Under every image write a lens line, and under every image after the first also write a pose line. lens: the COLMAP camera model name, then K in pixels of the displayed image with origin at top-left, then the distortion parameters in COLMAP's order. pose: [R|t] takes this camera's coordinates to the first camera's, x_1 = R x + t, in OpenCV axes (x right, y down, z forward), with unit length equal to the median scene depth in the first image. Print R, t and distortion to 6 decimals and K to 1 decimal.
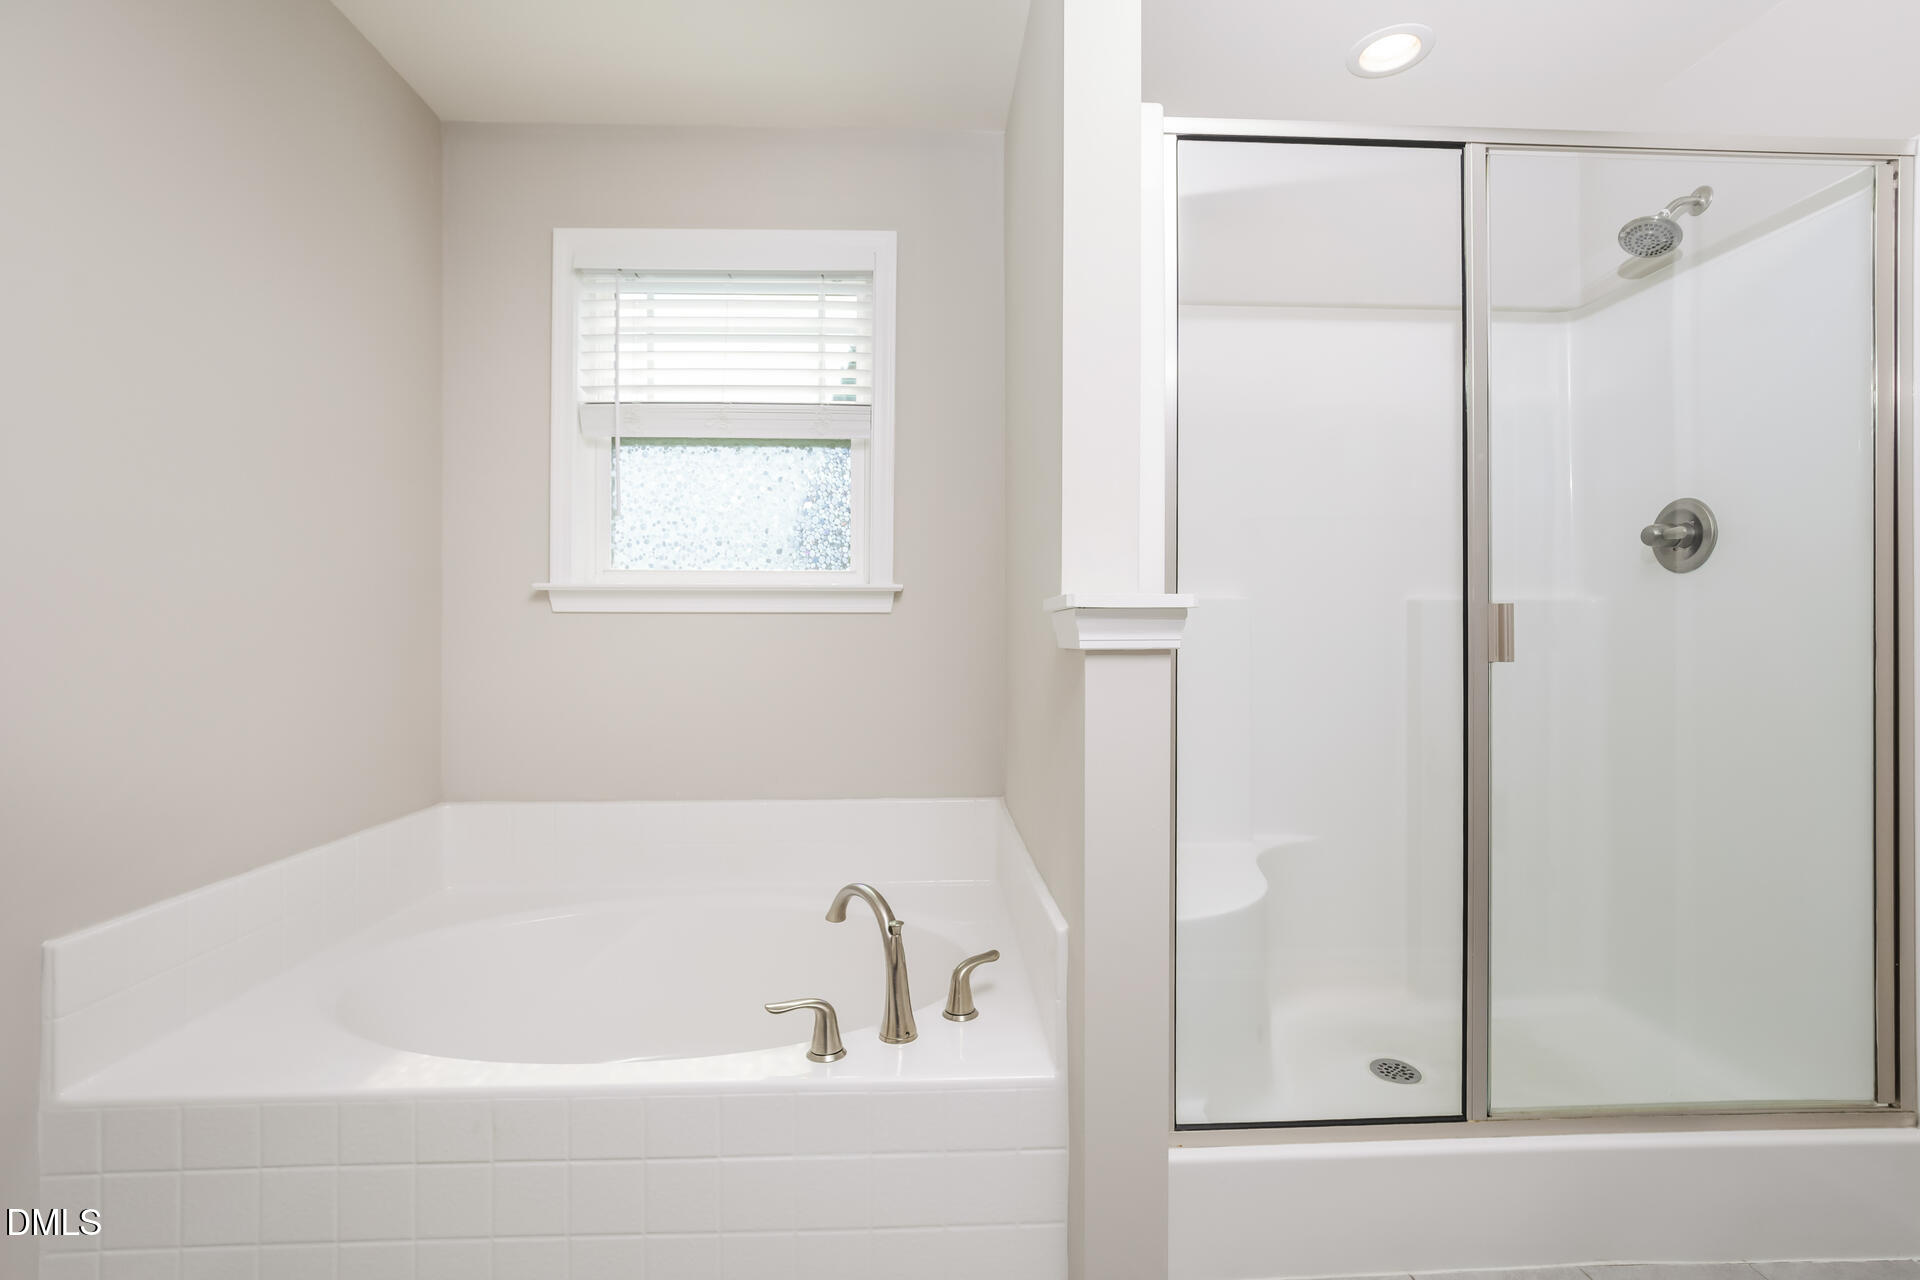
lens RADIAL K [[888.1, 0, 963.0], [0, 888.1, 633.6], [0, 0, 1]] dist [-0.012441, 0.003304]
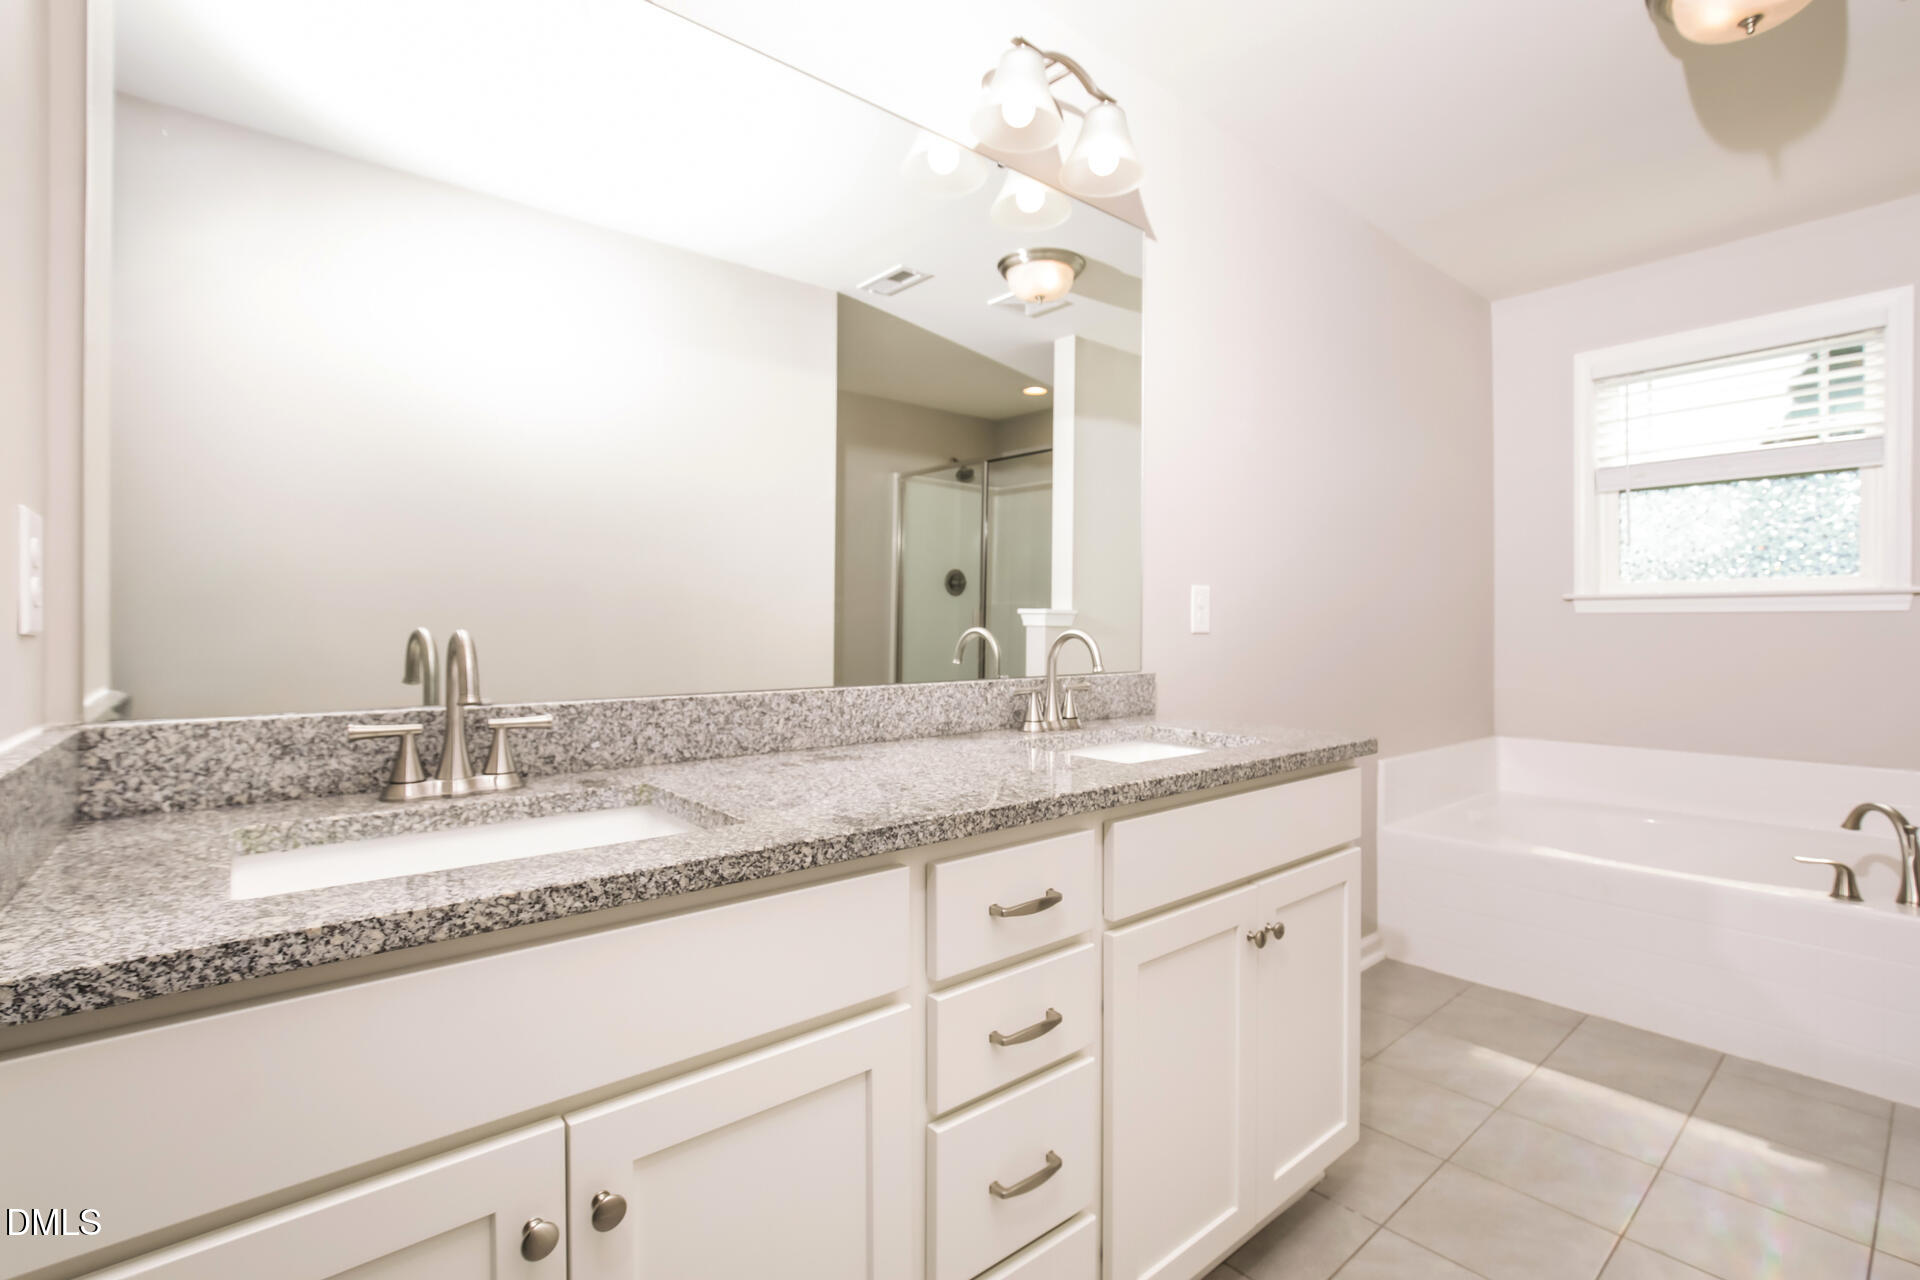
lens RADIAL K [[888.1, 0, 945.7], [0, 888.1, 640.9], [0, 0, 1]] dist [-0.012441, 0.003304]
pose [[0.629959, 0.007761, -0.776590, 0.024589], [-0.007822, 0.999963, 0.003649, 0.025281], [0.776589, 0.003776, 0.629996, -0.758653]]
